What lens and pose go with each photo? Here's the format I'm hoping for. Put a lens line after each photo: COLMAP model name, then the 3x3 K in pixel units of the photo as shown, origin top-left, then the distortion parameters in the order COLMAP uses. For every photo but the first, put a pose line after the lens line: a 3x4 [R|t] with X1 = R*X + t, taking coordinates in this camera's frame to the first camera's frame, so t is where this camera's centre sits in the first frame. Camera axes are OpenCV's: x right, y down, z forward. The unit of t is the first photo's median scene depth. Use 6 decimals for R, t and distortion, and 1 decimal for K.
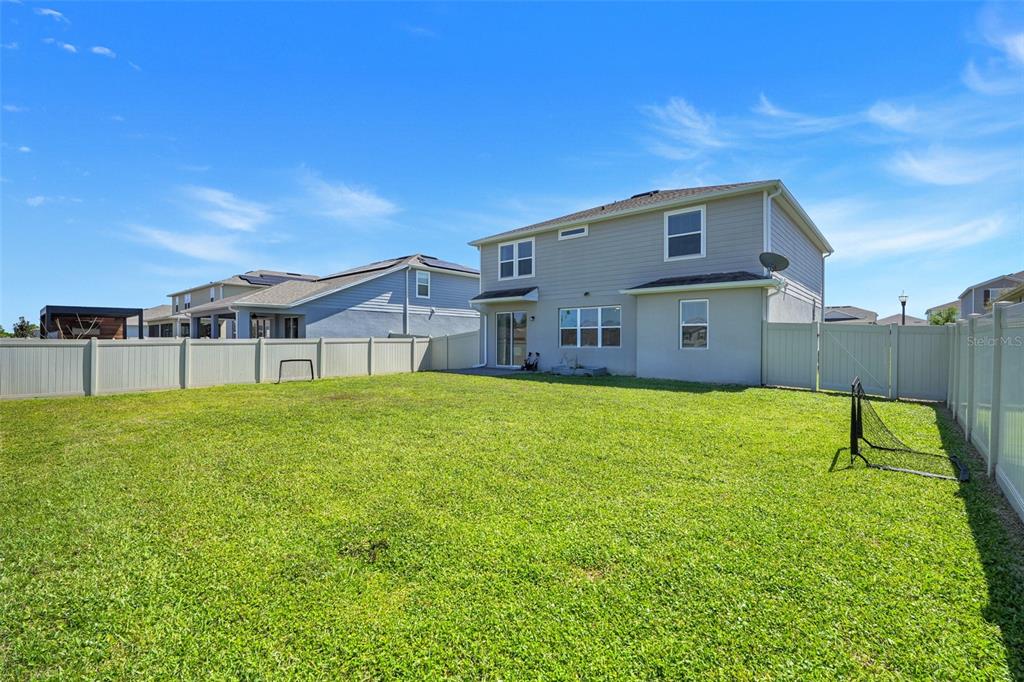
lens RADIAL K [[452.2, 0, 512.0], [0, 452.2, 341.0], [0, 0, 1]] dist [-0.000476, -0.000038]
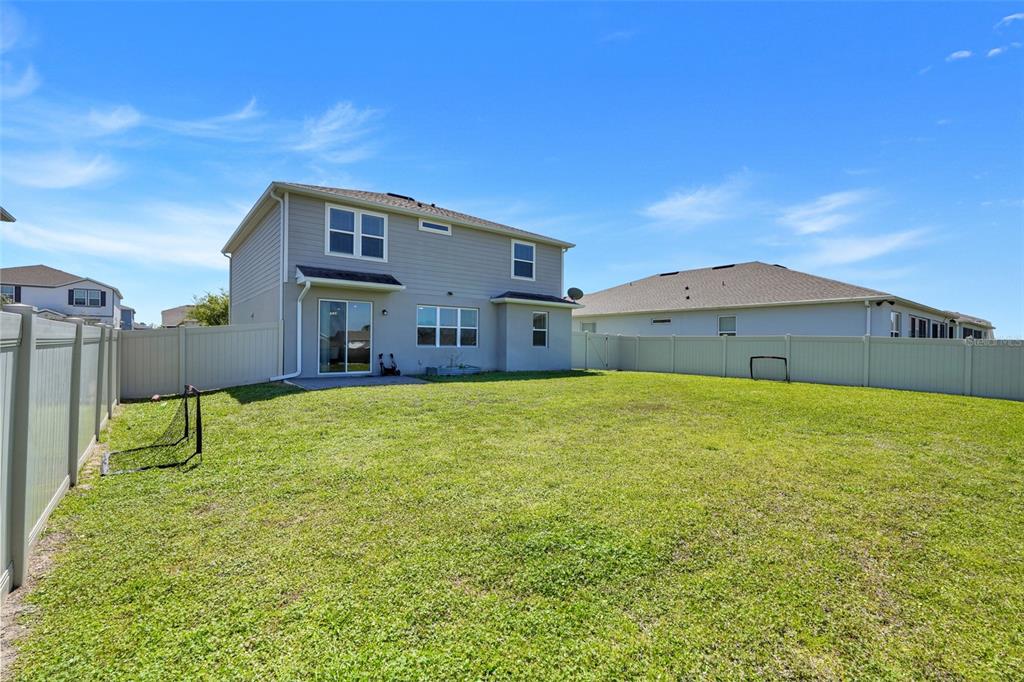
lens RADIAL K [[452.2, 0, 512.0], [0, 452.2, 341.0], [0, 0, 1]] dist [-0.000476, -0.000038]
pose [[0.189308, 0.004884, 0.981906, -0.786884], [-0.013871, 0.999901, -0.002299, 0.000803], [-0.981820, -0.013185, 0.189357, 0.671442]]
